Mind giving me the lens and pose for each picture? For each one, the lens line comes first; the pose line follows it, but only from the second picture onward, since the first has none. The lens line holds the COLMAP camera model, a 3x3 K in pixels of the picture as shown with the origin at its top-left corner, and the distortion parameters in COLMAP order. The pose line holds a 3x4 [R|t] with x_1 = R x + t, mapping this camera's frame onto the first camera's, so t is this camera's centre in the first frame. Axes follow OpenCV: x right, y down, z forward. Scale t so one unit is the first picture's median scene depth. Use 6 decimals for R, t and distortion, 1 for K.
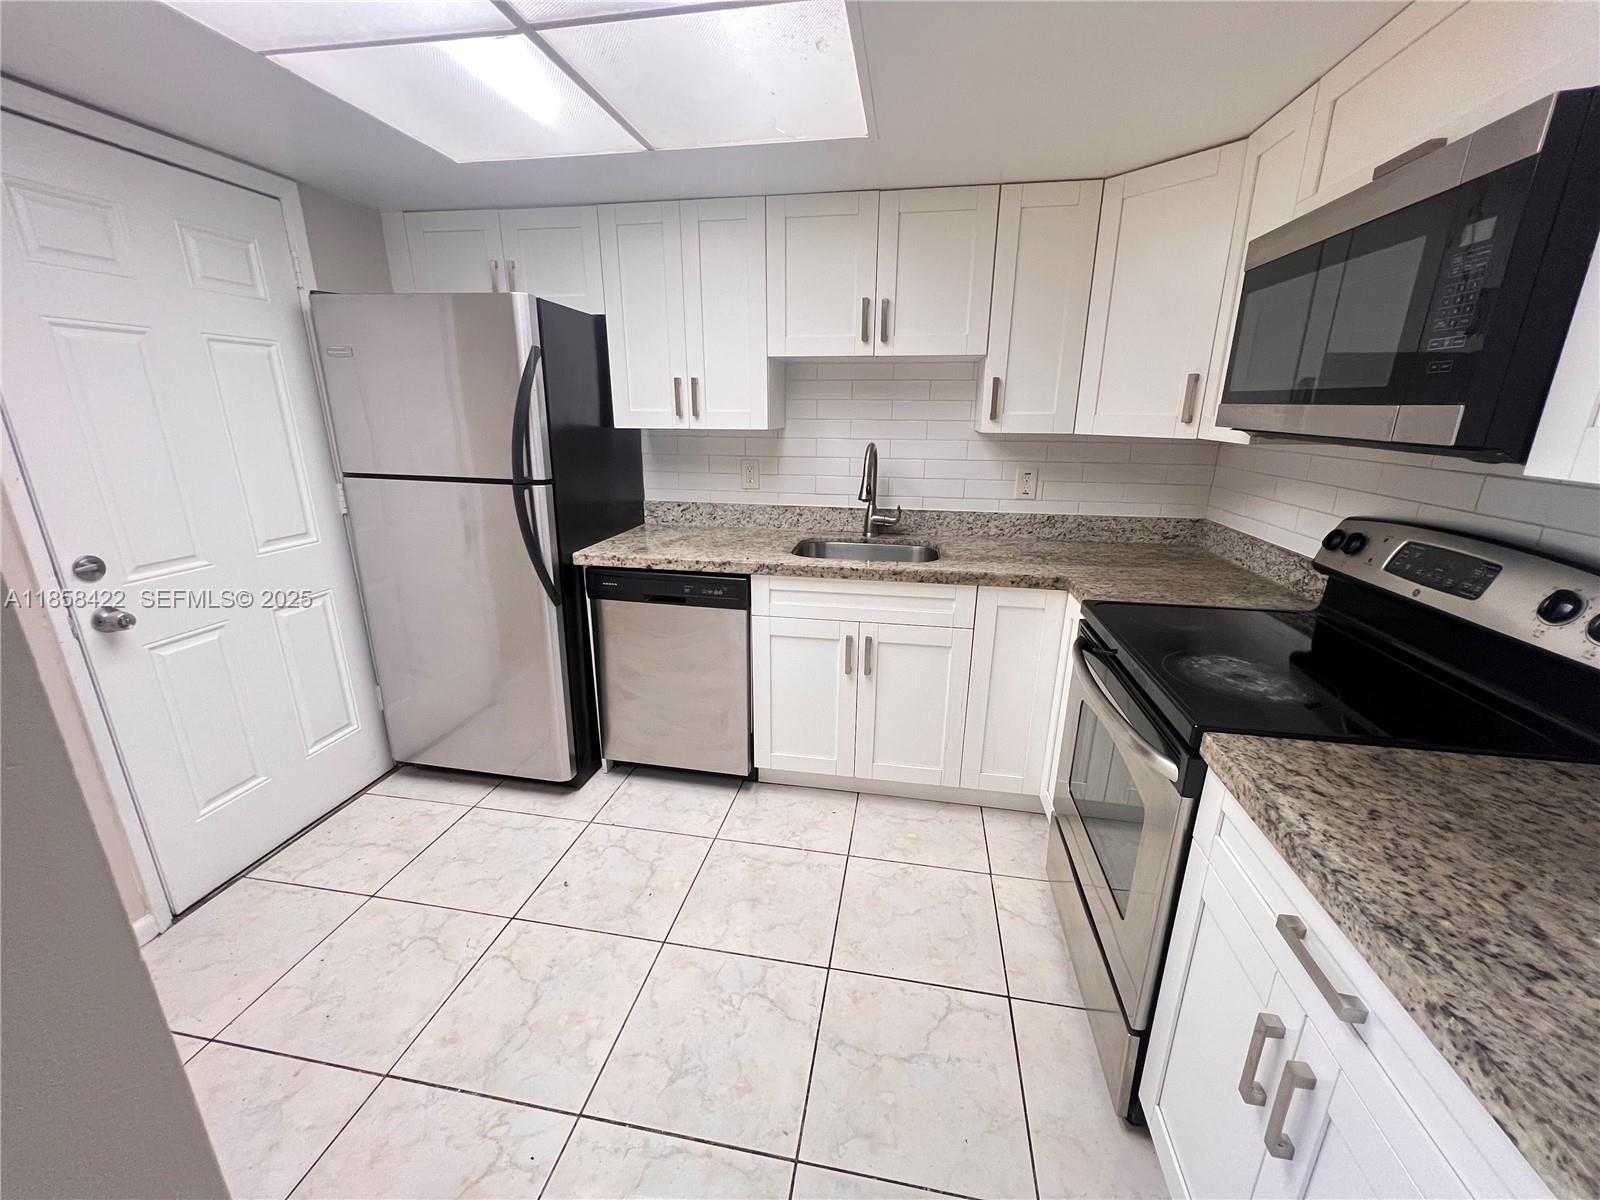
lens RADIAL K [[640.2, 0, 805.1], [0, 640.2, 604.0], [0, 0, 1]] dist [0.002253, 0.000214]
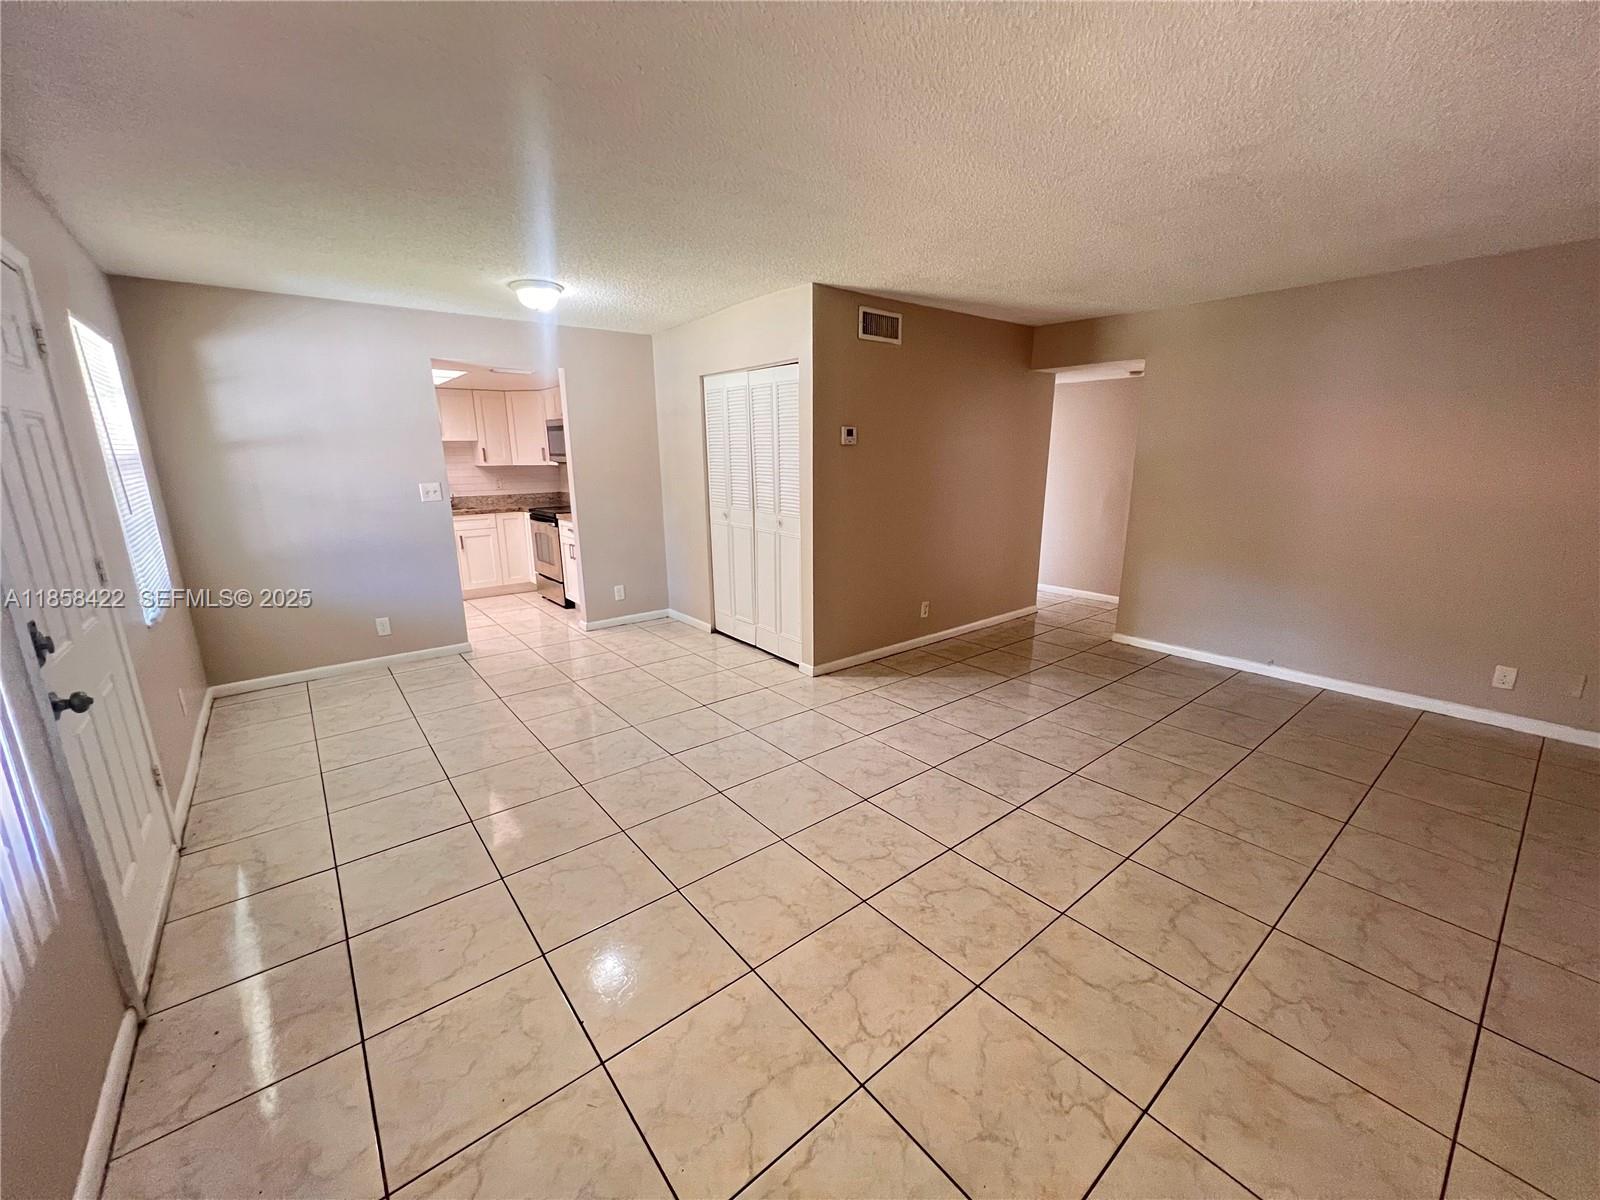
lens RADIAL K [[640.2, 0, 807.8], [0, 640.2, 597.3], [0, 0, 1]] dist [0.002253, 0.000214]
pose [[0.653215, -0.187943, 0.733477, -1.048517], [0.230999, 0.971988, 0.043337, 0.555815], [-0.721076, 0.141124, 0.678332, -2.058598]]
